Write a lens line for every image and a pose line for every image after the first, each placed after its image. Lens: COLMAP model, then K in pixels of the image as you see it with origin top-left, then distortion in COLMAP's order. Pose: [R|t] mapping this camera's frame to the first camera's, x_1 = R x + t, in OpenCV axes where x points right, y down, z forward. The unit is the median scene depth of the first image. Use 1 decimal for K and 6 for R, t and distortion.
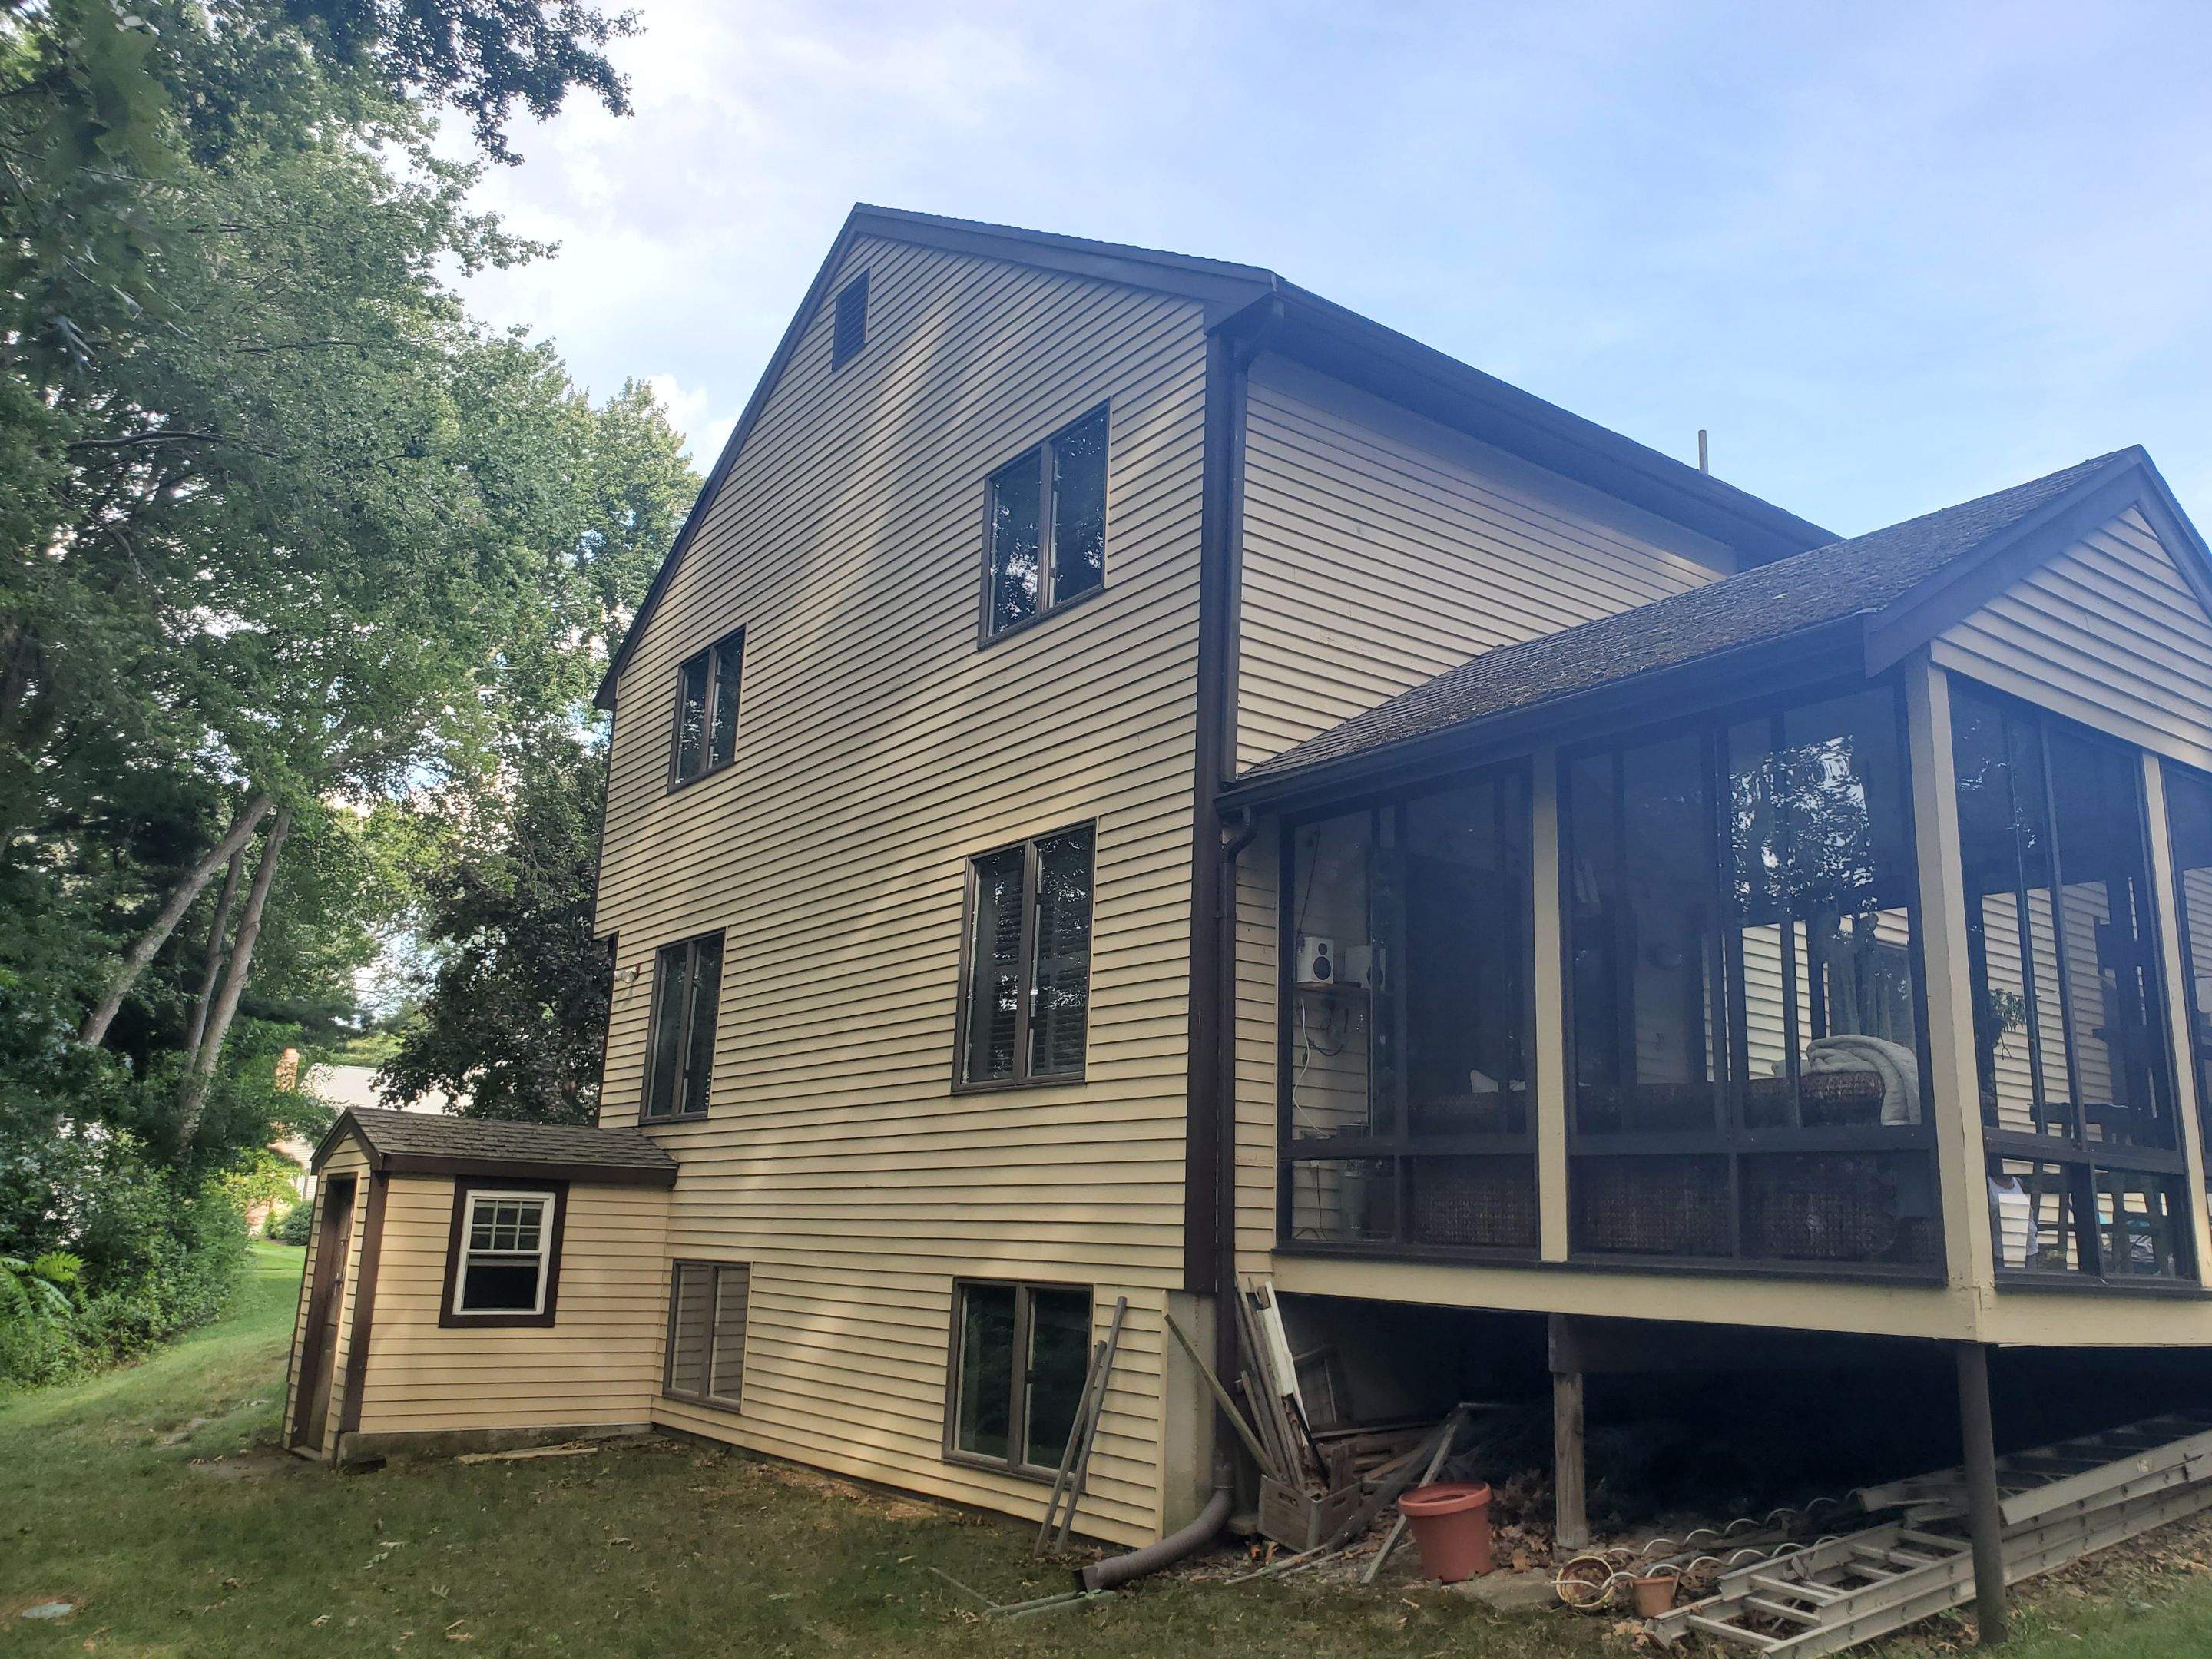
lens RADIAL K [[1751.8, 0, 1120.6], [0, 1751.8, 826.6], [0, 0, 1]] dist [0.026436, 0.003021]
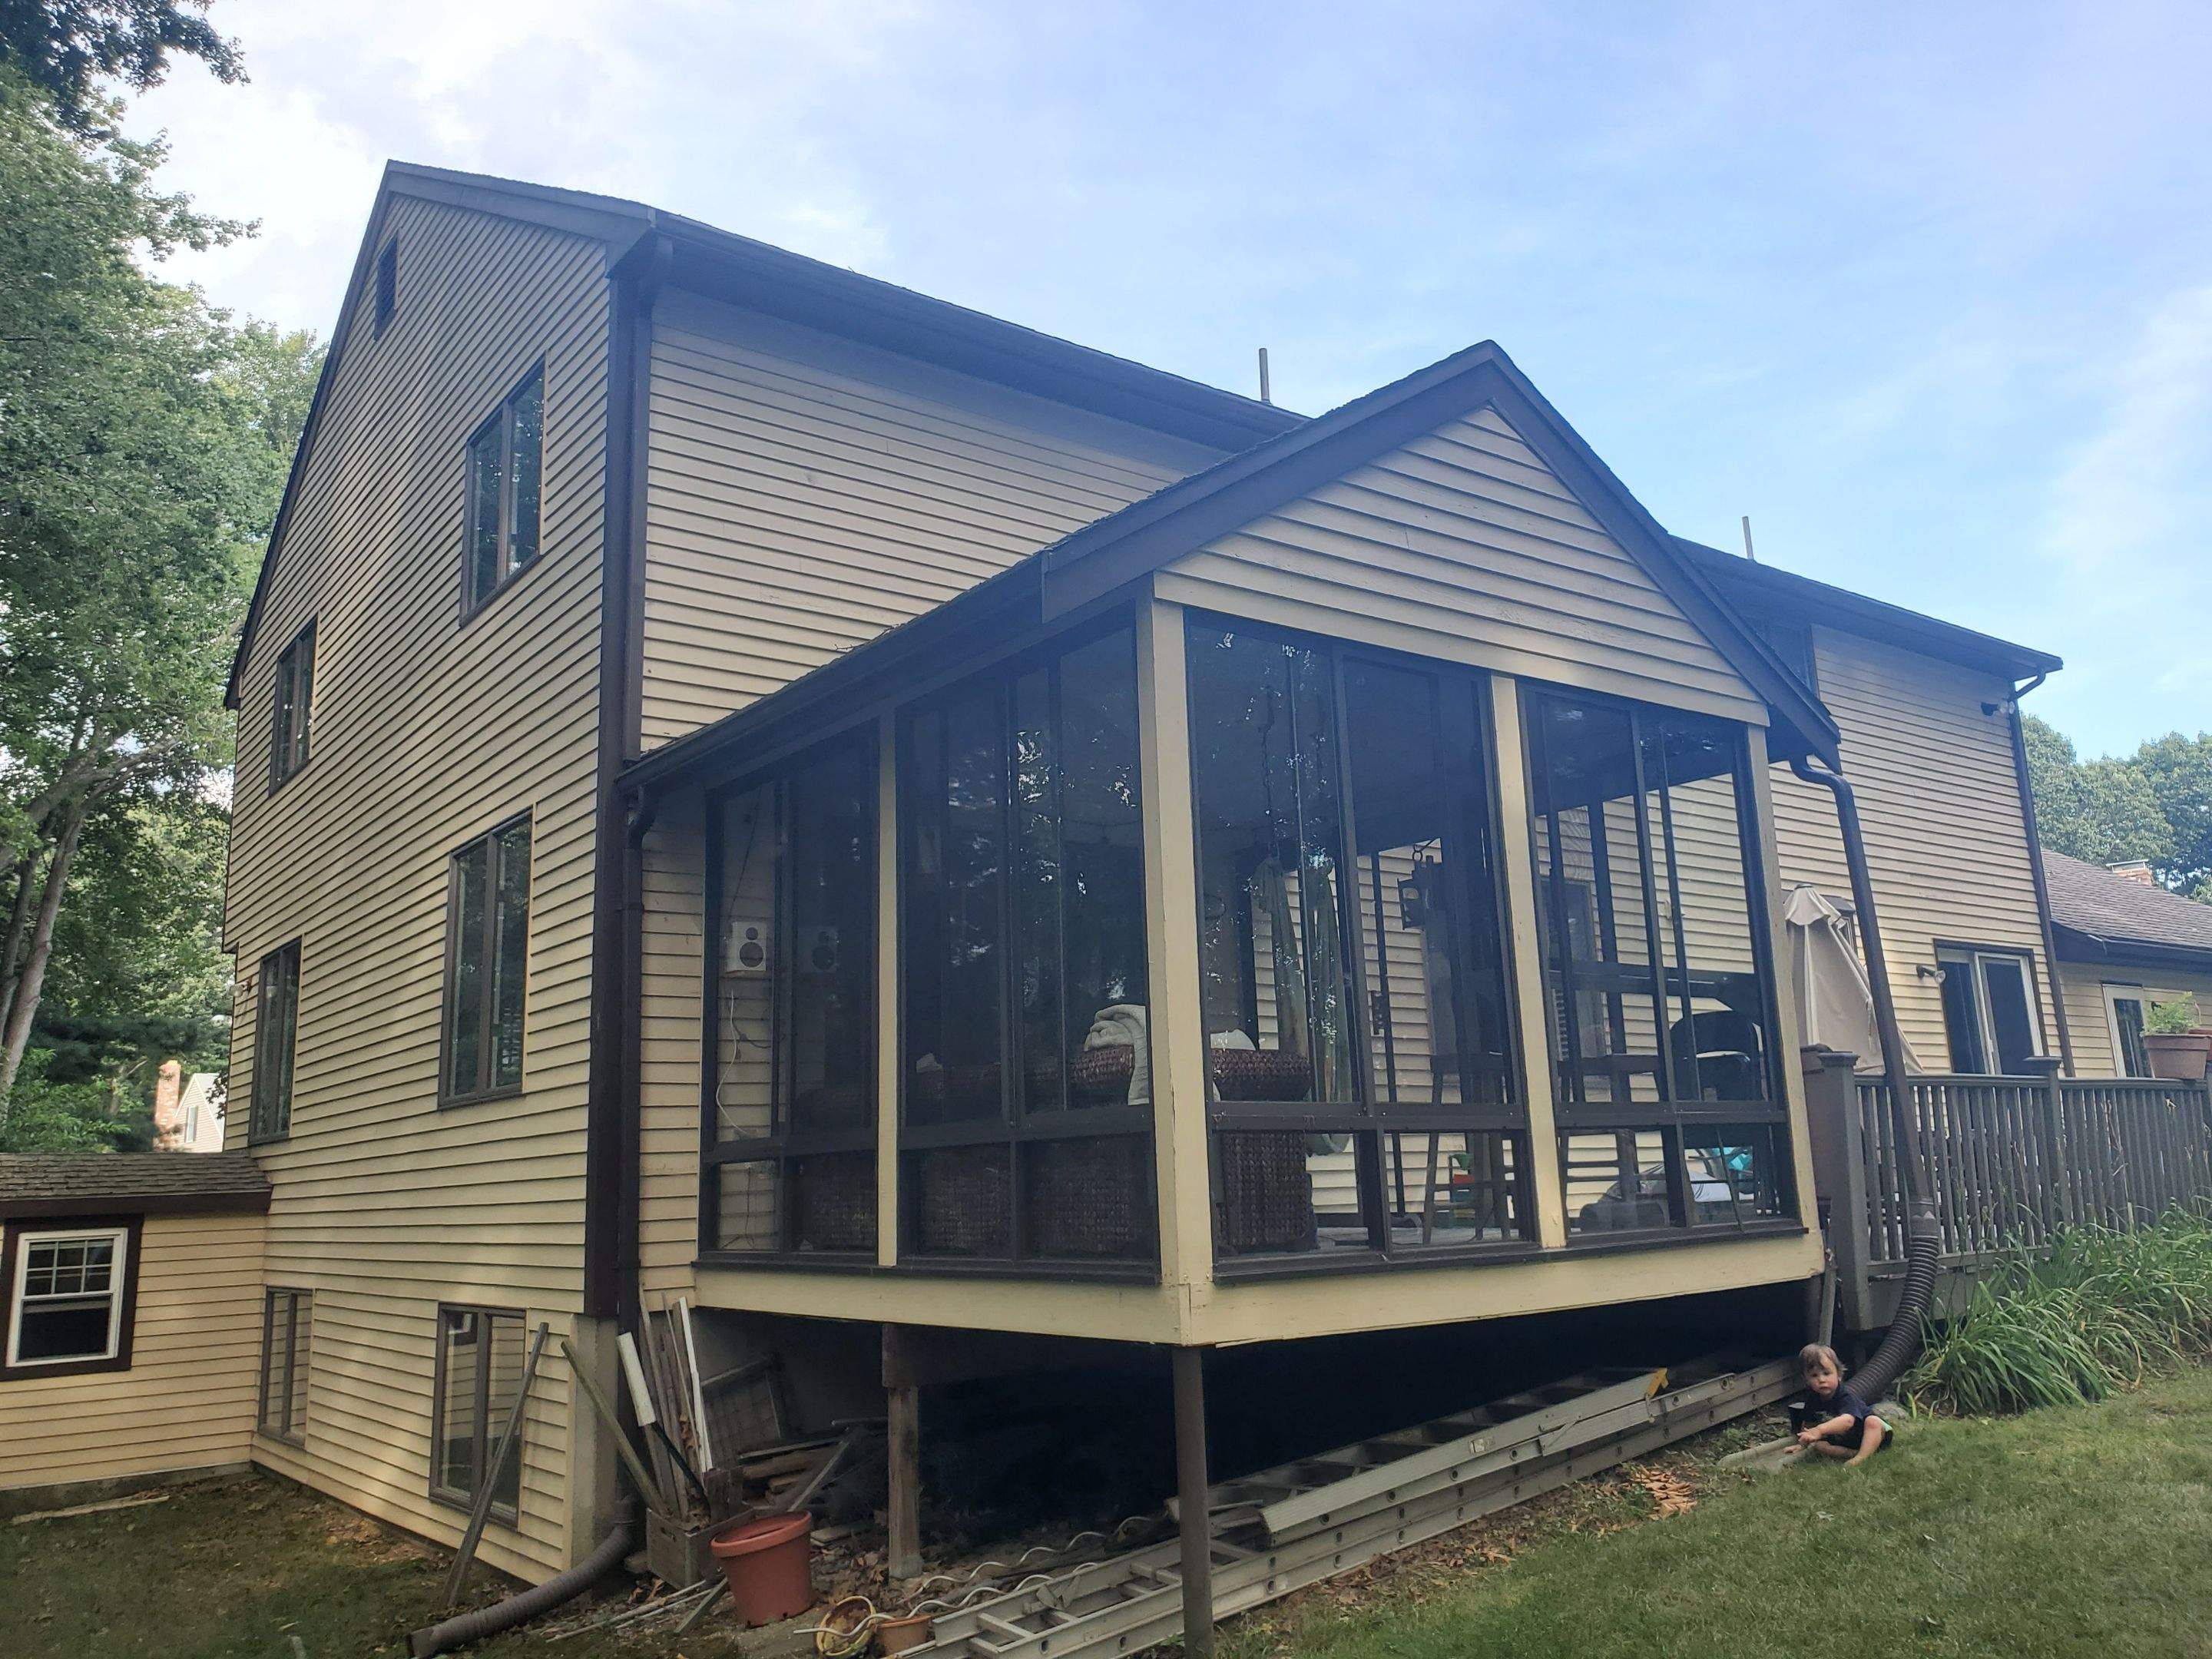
lens RADIAL K [[1751.8, 0, 1097.2], [0, 1751.8, 809.2], [0, 0, 1]] dist [0.026436, 0.003021]
pose [[0.997657, -0.067953, 0.007968, 0.288166], [0.067754, 0.997438, 0.022951, -0.005156], [-0.009507, -0.022357, 0.999705, 0.063903]]
